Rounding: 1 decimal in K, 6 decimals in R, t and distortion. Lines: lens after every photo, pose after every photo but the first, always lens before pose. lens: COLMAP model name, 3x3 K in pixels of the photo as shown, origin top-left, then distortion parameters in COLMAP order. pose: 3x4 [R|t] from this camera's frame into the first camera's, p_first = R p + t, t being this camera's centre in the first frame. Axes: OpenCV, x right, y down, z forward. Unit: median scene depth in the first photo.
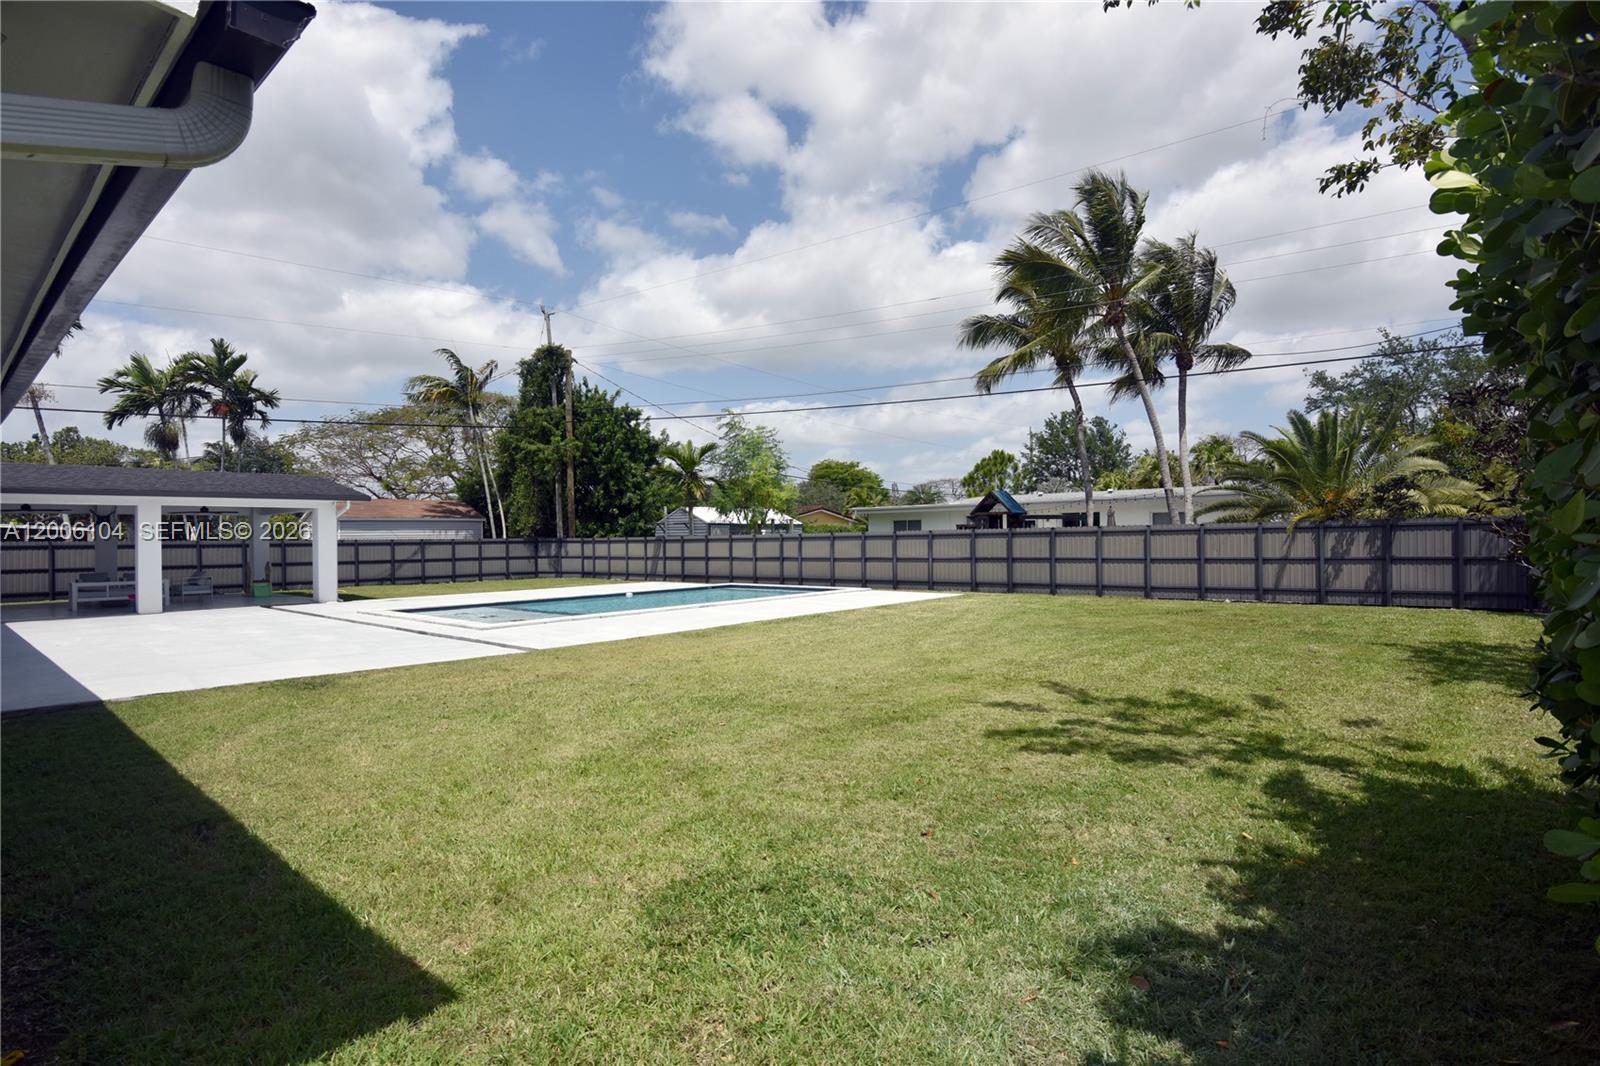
lens RADIAL K [[783.3, 0, 799.6], [0, 783.3, 533.2], [0, 0, 1]] dist [-0.019557, -0.000195]
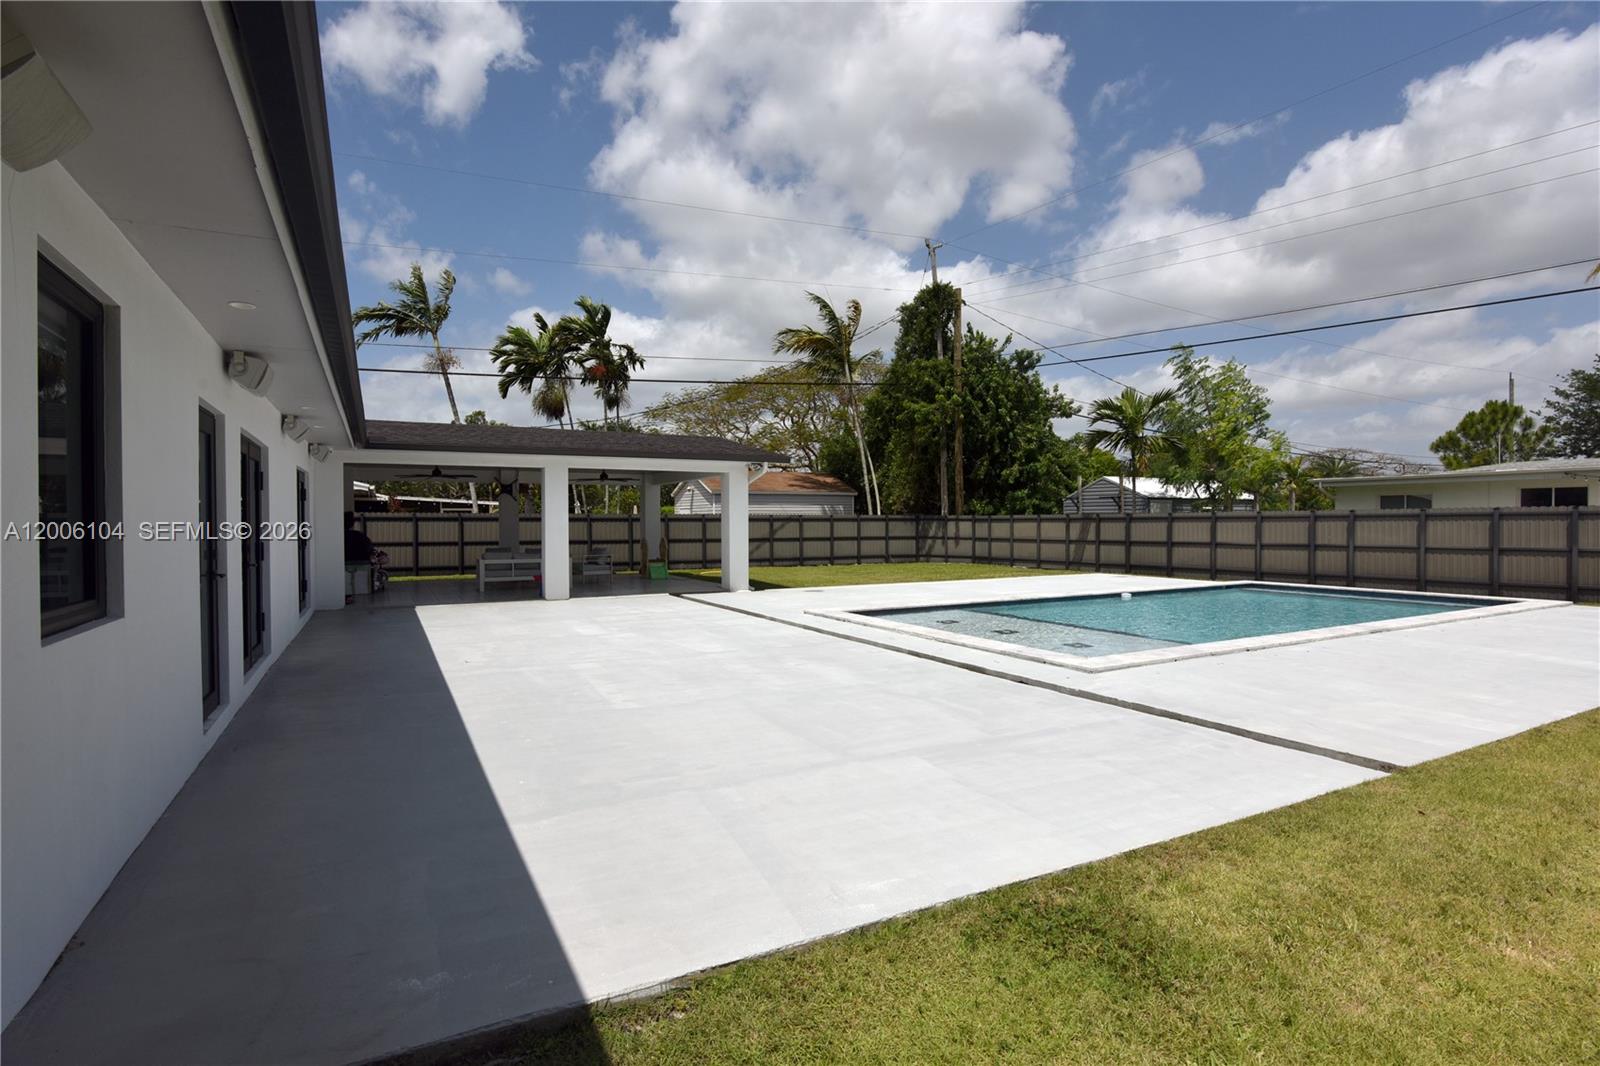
lens RADIAL K [[783.3, 0, 806.2], [0, 783.3, 542.8], [0, 0, 1]] dist [-0.019557, -0.000195]
pose [[0.937464, 0.019674, -0.347526, -0.215057], [-0.006899, 0.999255, 0.037959, 0.007301], [0.348014, -0.033188, 0.936902, 0.222130]]
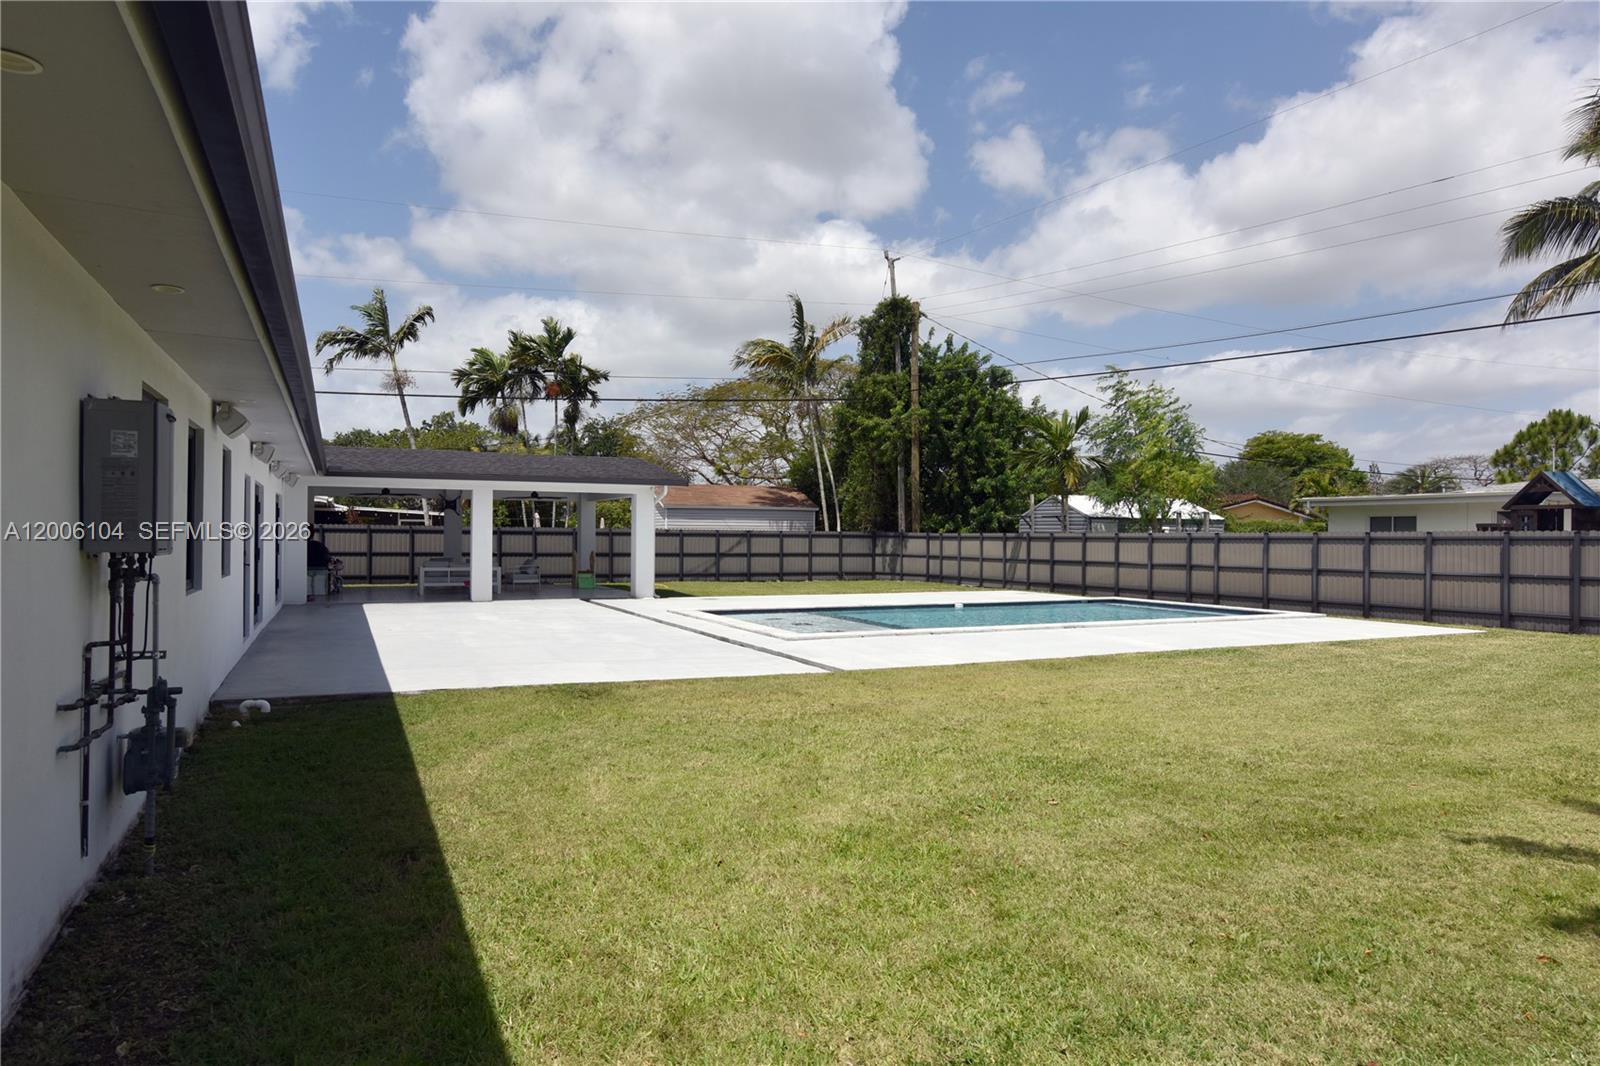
lens RADIAL K [[972.1, 0, 799.0], [0, 972.1, 534.6], [0, 0, 1]] dist [-0.008152, 0.000540]
pose [[0.914579, 0.020777, -0.403874, 0.009937], [-0.018233, 0.999782, 0.010144, 0.000390], [0.403997, -0.001913, 0.914758, 0.032480]]
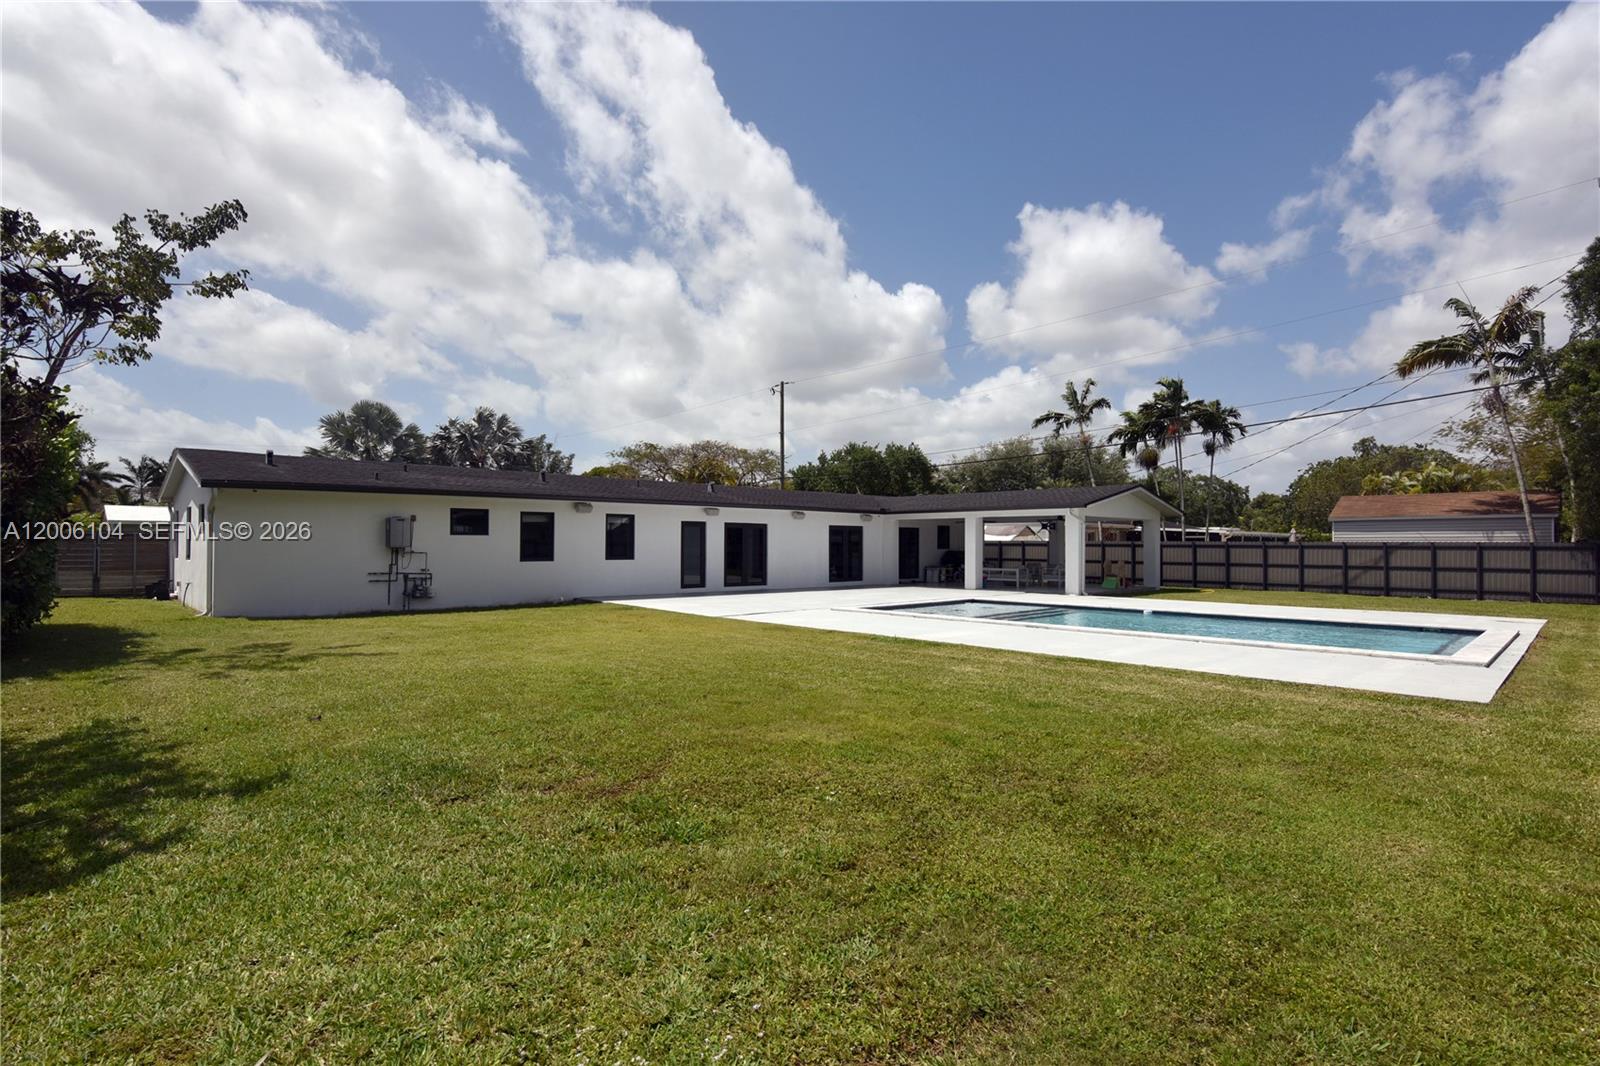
lens RADIAL K [[783.3, 0, 798.2], [0, 783.3, 529.3], [0, 0, 1]] dist [-0.019557, -0.000195]
pose [[-0.110180, -0.007586, -0.993883, 0.493975], [0.001968, 0.999967, -0.007850, -0.000540], [0.993910, -0.002821, -0.110161, 0.602988]]
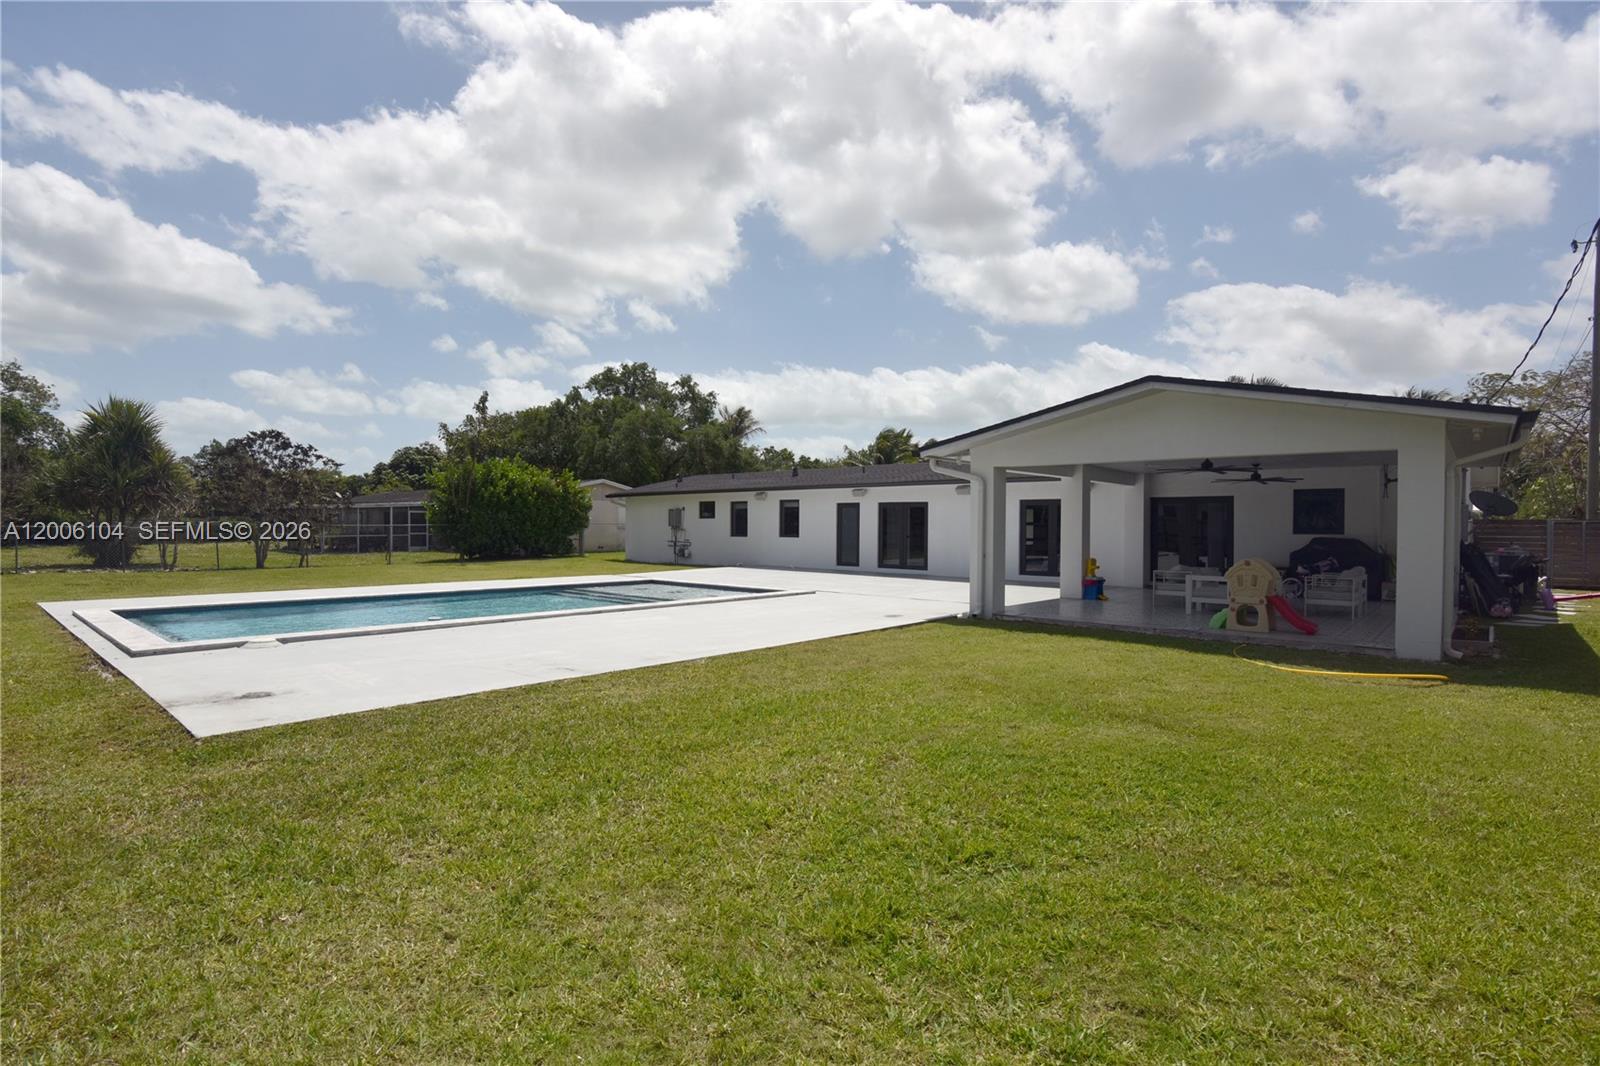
lens RADIAL K [[783.3, 0, 801.1], [0, 783.3, 525.4], [0, 0, 1]] dist [-0.019557, -0.000195]
pose [[-0.999641, 0.006310, 0.026029, -0.256460], [0.006207, 0.999973, -0.004040, 0.012207], [-0.026054, -0.003877, -0.999653, 1.249189]]
